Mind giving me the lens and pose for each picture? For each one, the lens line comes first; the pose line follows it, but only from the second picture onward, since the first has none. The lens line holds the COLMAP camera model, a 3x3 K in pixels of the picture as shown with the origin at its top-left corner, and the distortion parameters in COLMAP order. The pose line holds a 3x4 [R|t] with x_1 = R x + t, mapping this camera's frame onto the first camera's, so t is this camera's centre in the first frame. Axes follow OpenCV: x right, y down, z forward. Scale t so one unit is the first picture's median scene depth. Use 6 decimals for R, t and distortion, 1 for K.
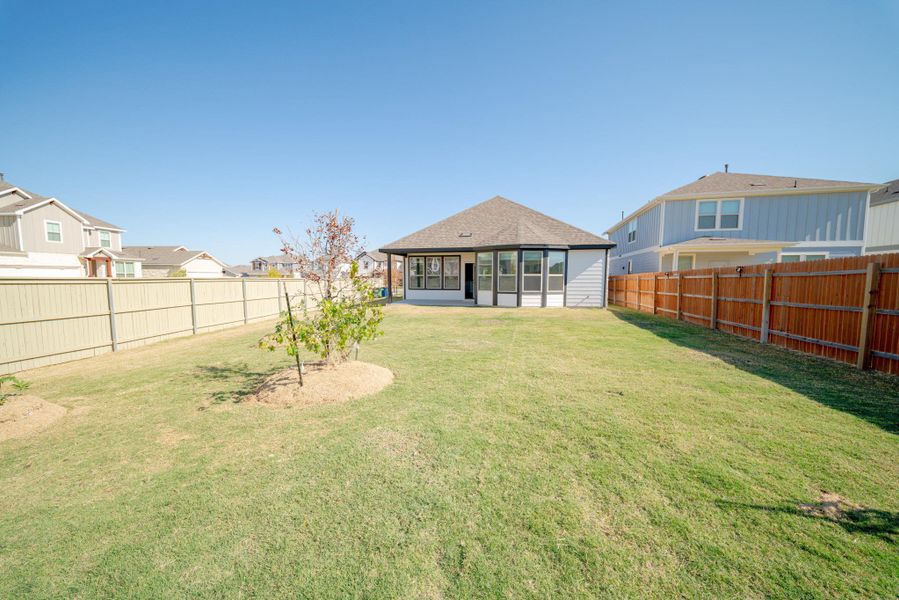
lens RADIAL K [[324.8, 0, 450.9], [0, 324.8, 292.9], [0, 0, 1]] dist [-0.001257, -0.000315]
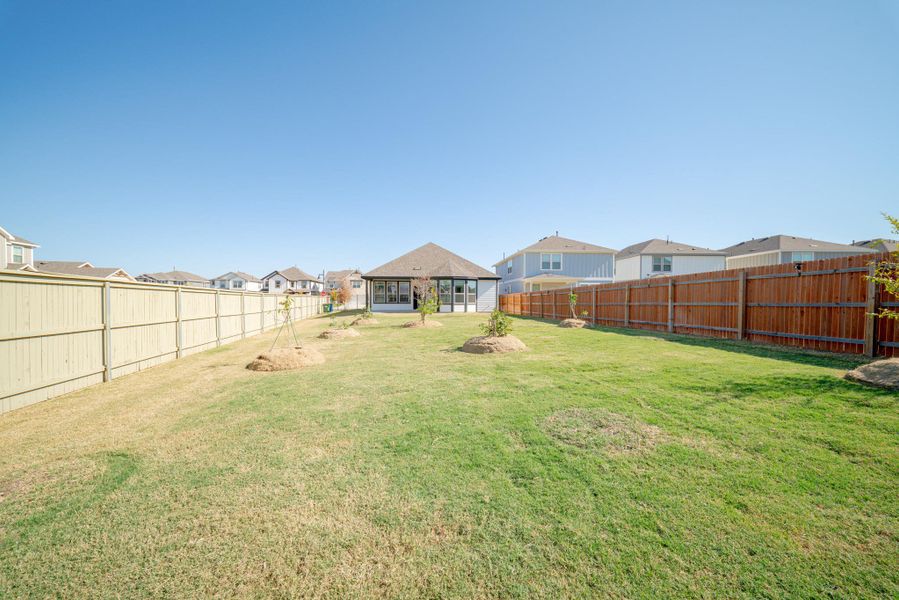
lens RADIAL K [[324.8, 0, 450.9], [0, 324.8, 292.9], [0, 0, 1]] dist [-0.001257, -0.000315]
pose [[0.948079, 0.006773, 0.317962, -0.304043], [0.012927, 0.998126, -0.059806, 0.038418], [-0.317771, 0.060811, 0.946215, -0.561536]]
